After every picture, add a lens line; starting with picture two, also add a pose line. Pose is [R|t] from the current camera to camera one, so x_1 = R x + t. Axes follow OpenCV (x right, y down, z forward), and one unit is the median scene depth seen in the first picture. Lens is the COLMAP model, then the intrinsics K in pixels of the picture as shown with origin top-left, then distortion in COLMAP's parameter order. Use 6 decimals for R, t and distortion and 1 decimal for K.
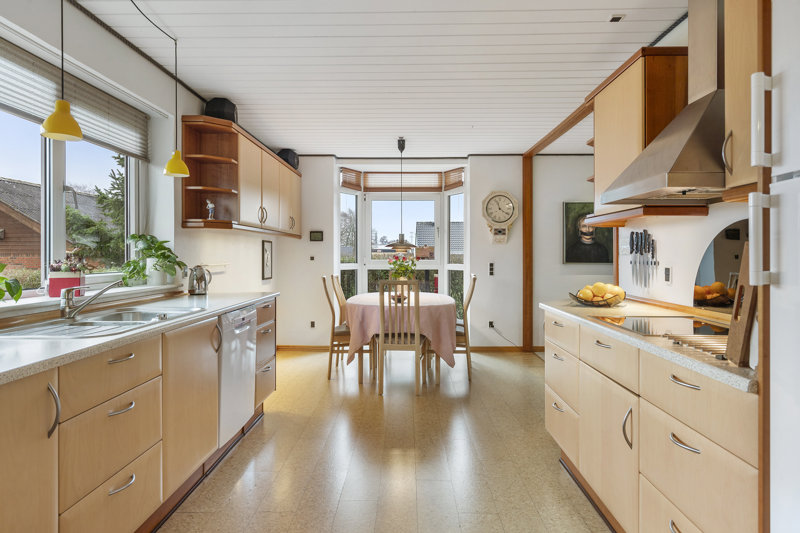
lens RADIAL K [[509.3, 0, 398.5], [0, 509.3, 253.8], [0, 0, 1]] dist [-0.031779, -0.000153]
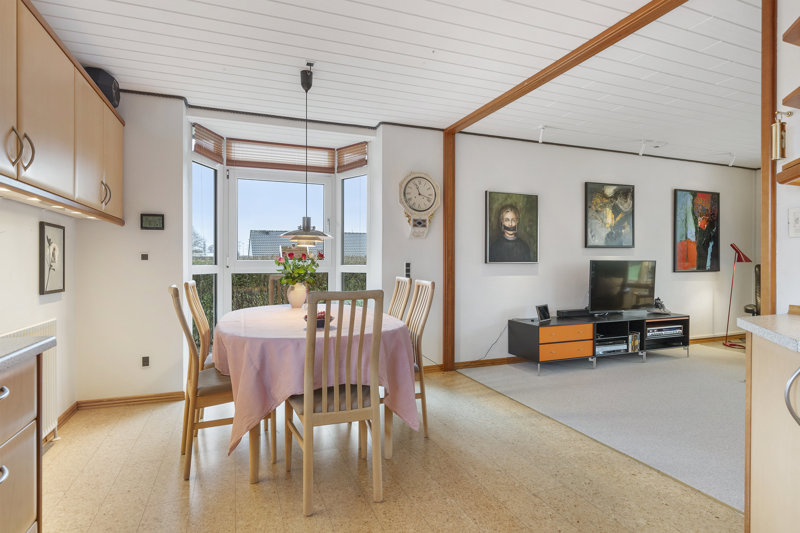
lens RADIAL K [[417.0, 0, 401.5], [0, 417.0, 259.9], [0, 0, 1]] dist [0.002513, 0.000618]
pose [[0.918968, -0.001969, 0.394326, -0.083629], [0.003793, 0.999985, -0.003847, 0.016629], [-0.394313, 0.005031, 0.918962, 0.411209]]
